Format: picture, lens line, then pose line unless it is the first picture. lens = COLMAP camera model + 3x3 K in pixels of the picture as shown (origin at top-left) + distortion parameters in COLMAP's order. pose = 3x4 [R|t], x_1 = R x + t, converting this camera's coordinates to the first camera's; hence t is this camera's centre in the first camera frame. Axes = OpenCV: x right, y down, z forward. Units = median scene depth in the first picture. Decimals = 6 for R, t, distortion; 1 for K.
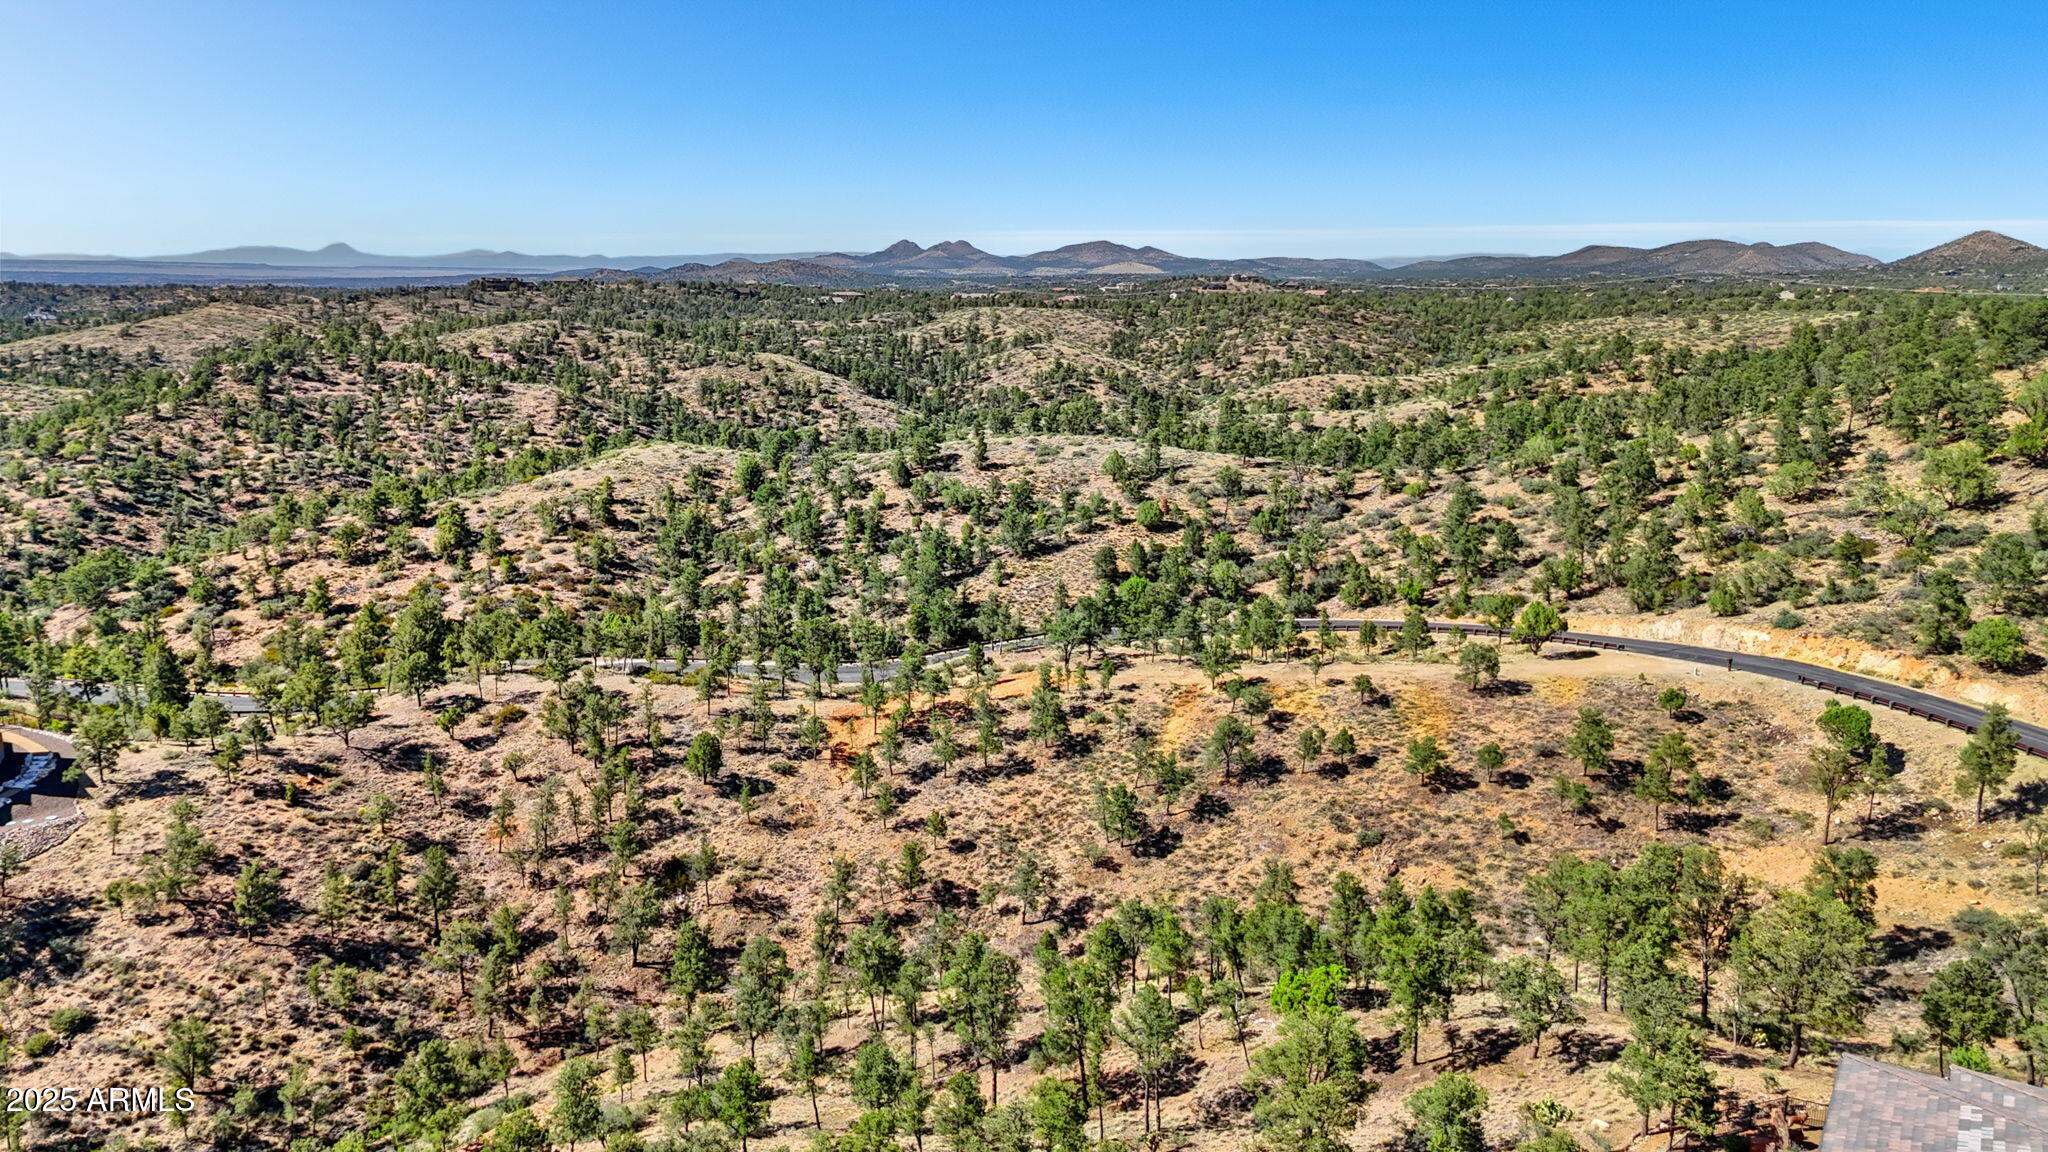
lens RADIAL K [[1456.1, 0, 1024.0], [0, 1456.1, 576.0], [0, 0, 1]] dist [0.081352, -0.093517]
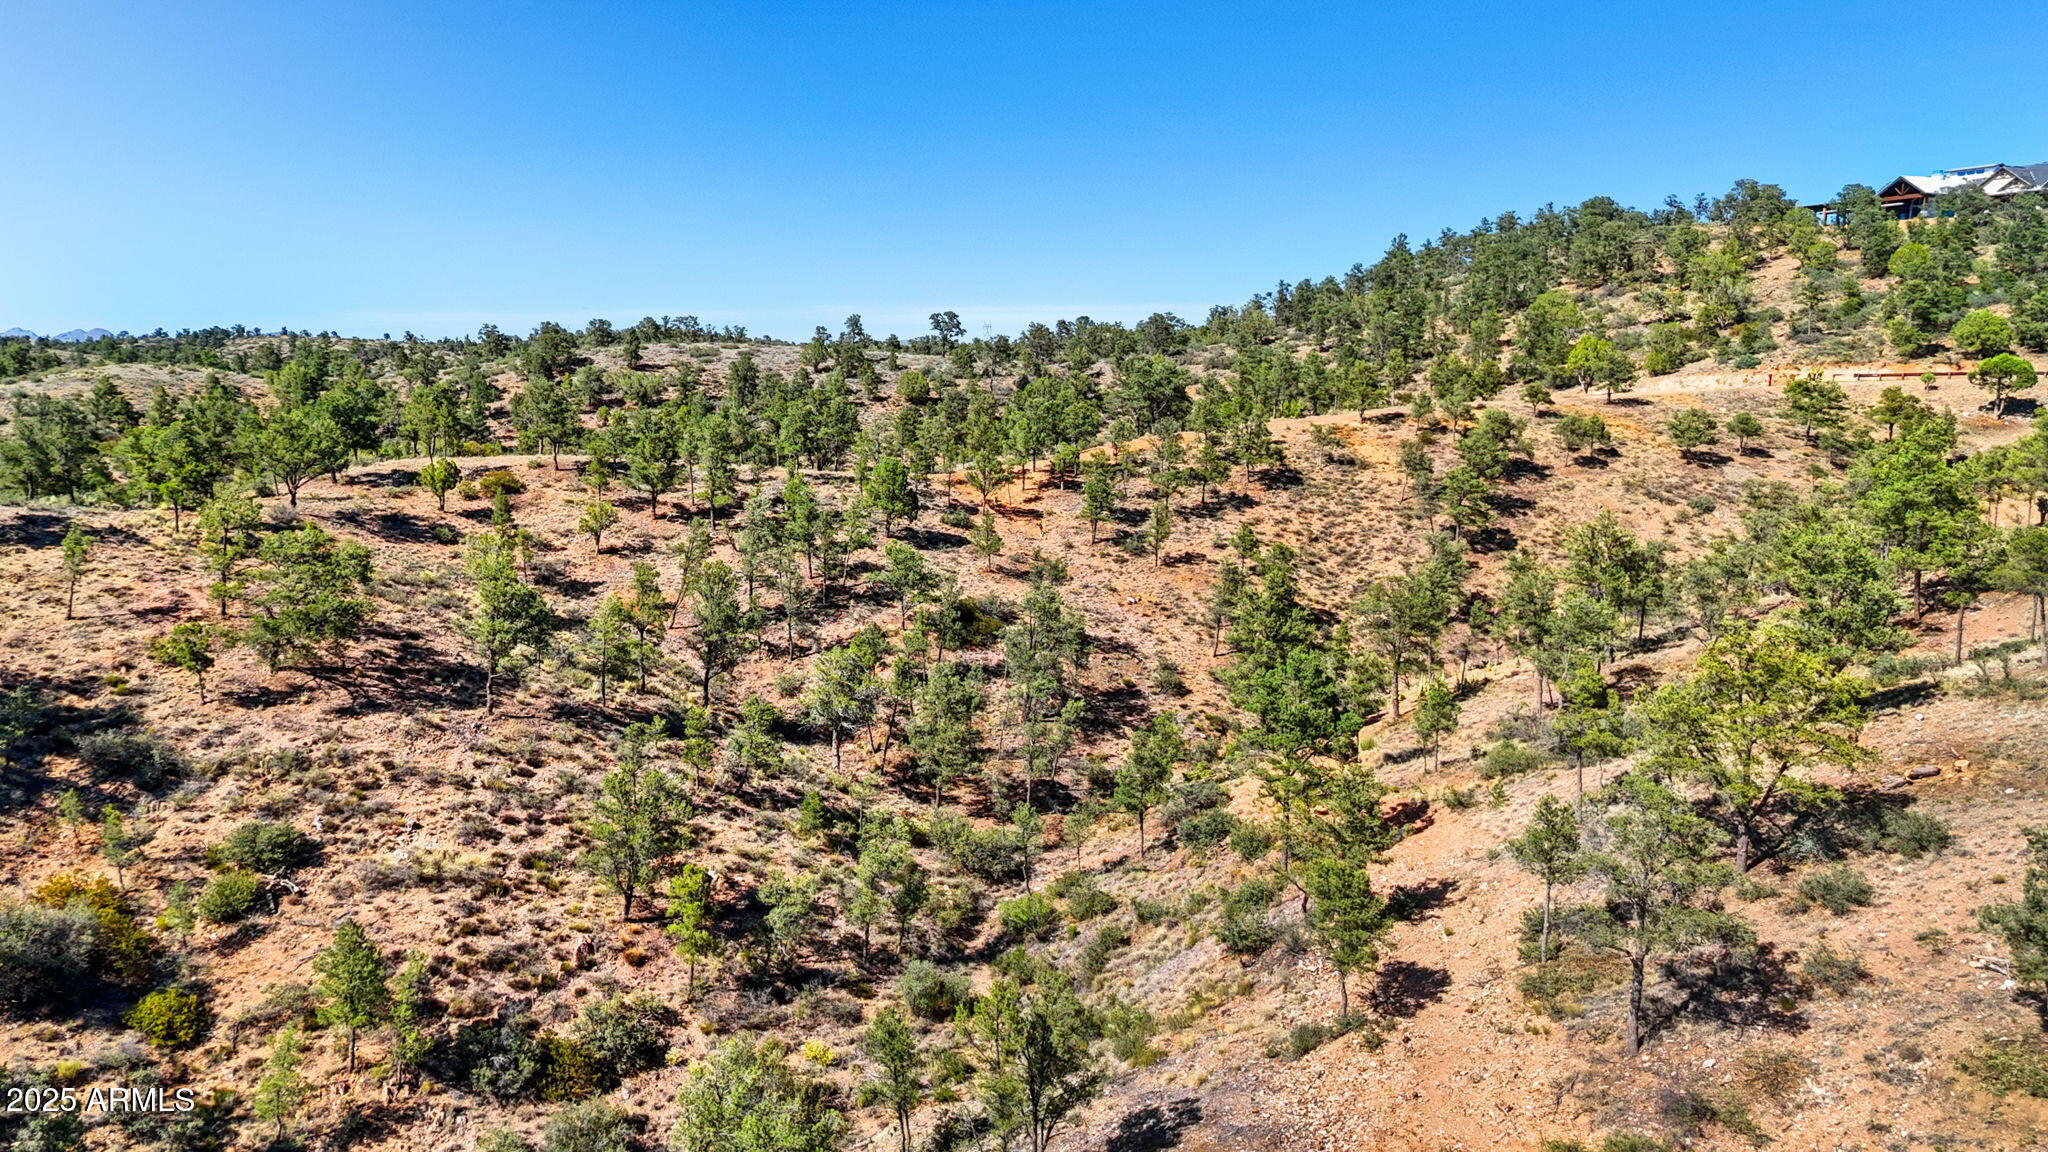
lens RADIAL K [[1484.2, 0, 1024.0], [0, 1484.2, 576.0], [0, 0, 1]] dist [0.094883, -0.074692]
pose [[0.882696, -0.068271, 0.464960, -0.485489], [0.096152, 0.994698, -0.036484, 0.191116], [-0.460003, 0.076911, 0.884580, 0.347731]]
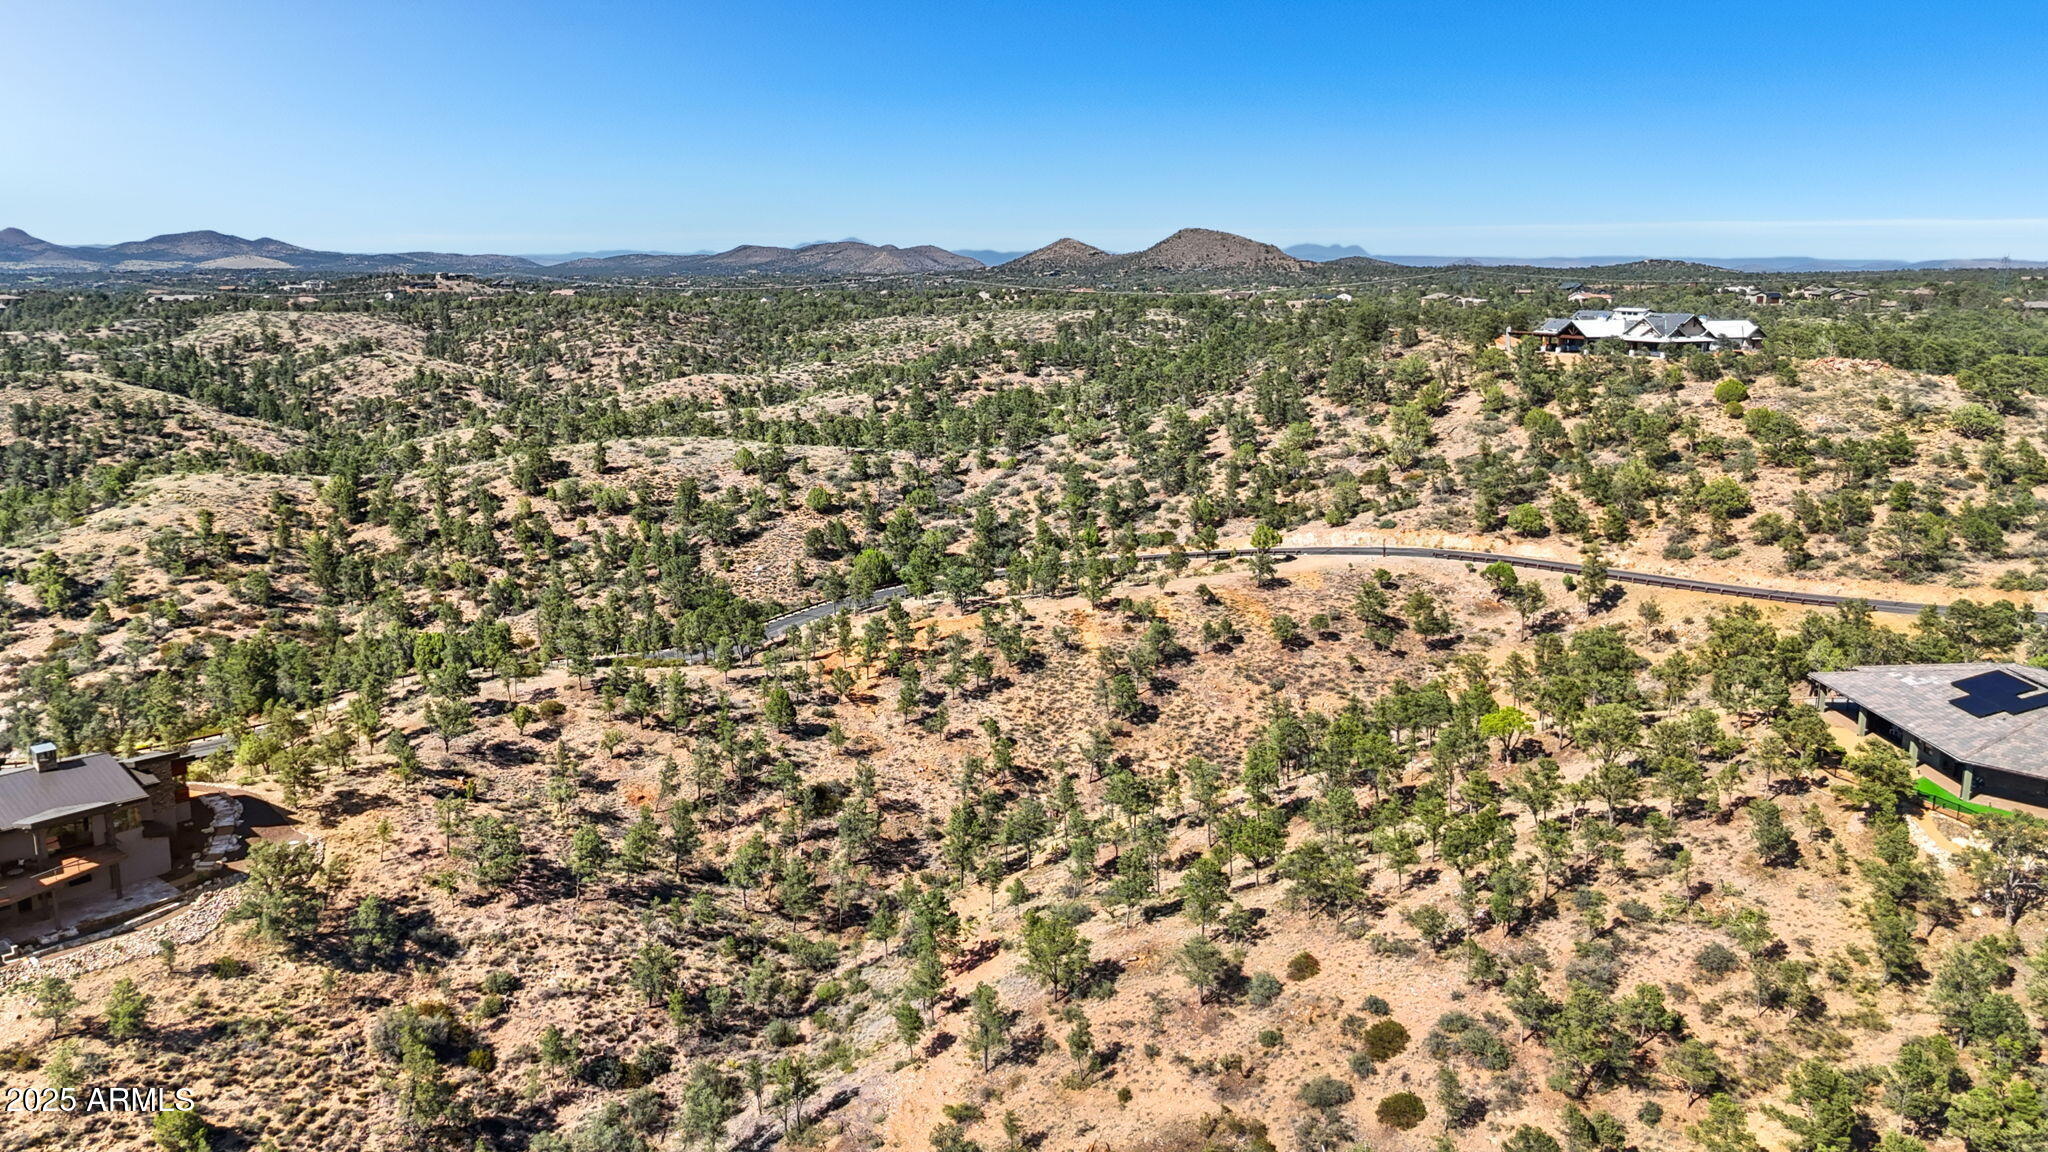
lens RADIAL K [[1456.1, 0, 1024.0], [0, 1456.1, 576.0], [0, 0, 1]] dist [0.081352, -0.093517]
pose [[0.863036, -0.104999, 0.494109, -0.613833], [0.104487, 0.994111, 0.028747, 0.002539], [-0.494218, 0.026818, 0.868924, -0.128400]]
